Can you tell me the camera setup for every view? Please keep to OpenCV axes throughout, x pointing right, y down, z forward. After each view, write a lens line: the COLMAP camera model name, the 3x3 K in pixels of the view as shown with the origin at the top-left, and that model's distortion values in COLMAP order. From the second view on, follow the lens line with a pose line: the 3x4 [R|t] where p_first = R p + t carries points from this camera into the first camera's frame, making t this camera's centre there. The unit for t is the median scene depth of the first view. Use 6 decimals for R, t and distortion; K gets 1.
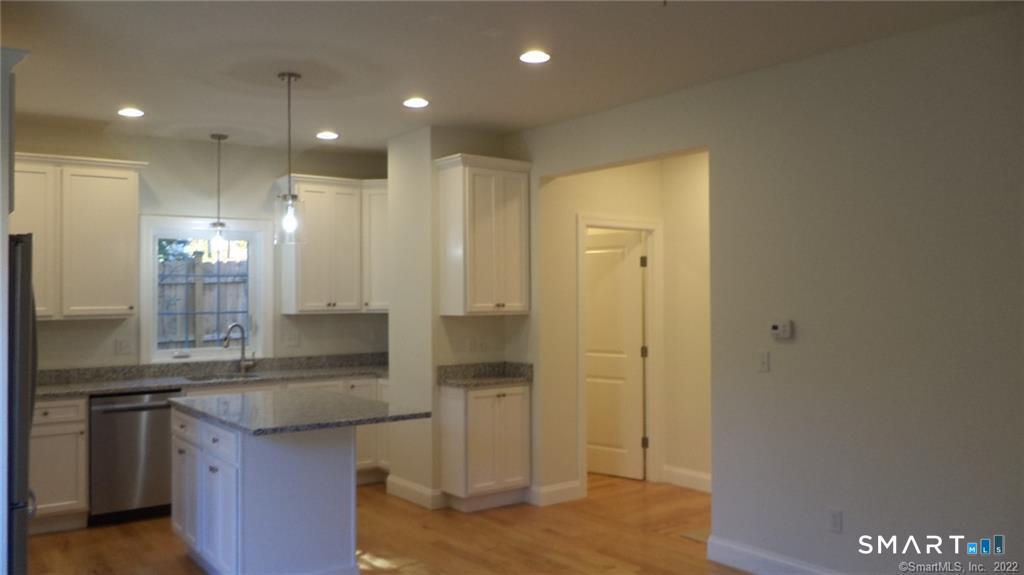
lens RADIAL K [[863.3, 0, 512.0], [0, 863.3, 287.5], [0, 0, 1]] dist [0.048392, -0.002573]
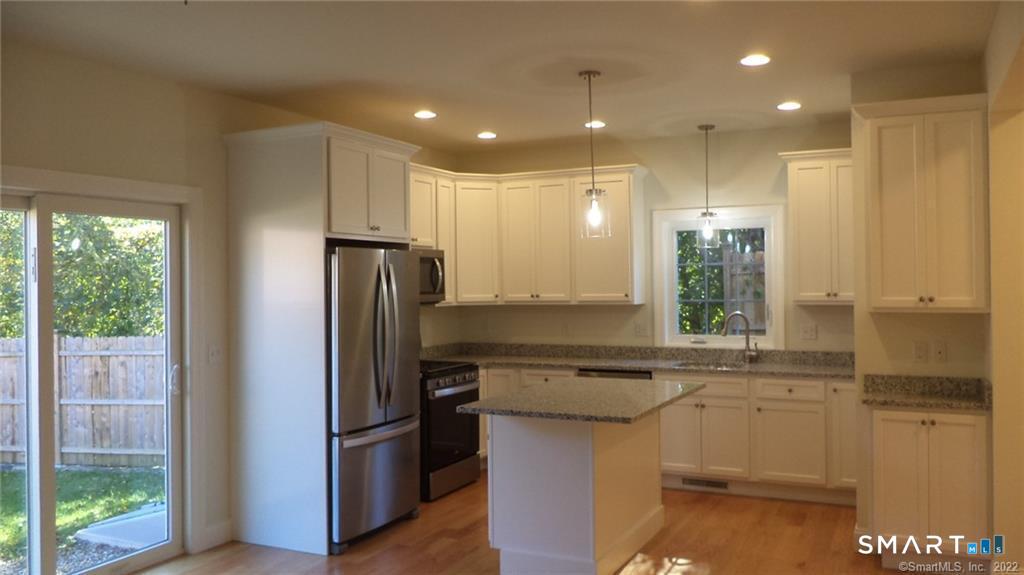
lens RADIAL K [[863.3, 0, 512.0], [0, 863.3, 287.5], [0, 0, 1]] dist [0.048392, -0.002573]
pose [[0.469864, 0.006885, -0.882712, 0.455406], [0.013813, 0.999790, 0.015151, -0.005638], [0.882630, -0.019312, 0.469671, 0.328287]]
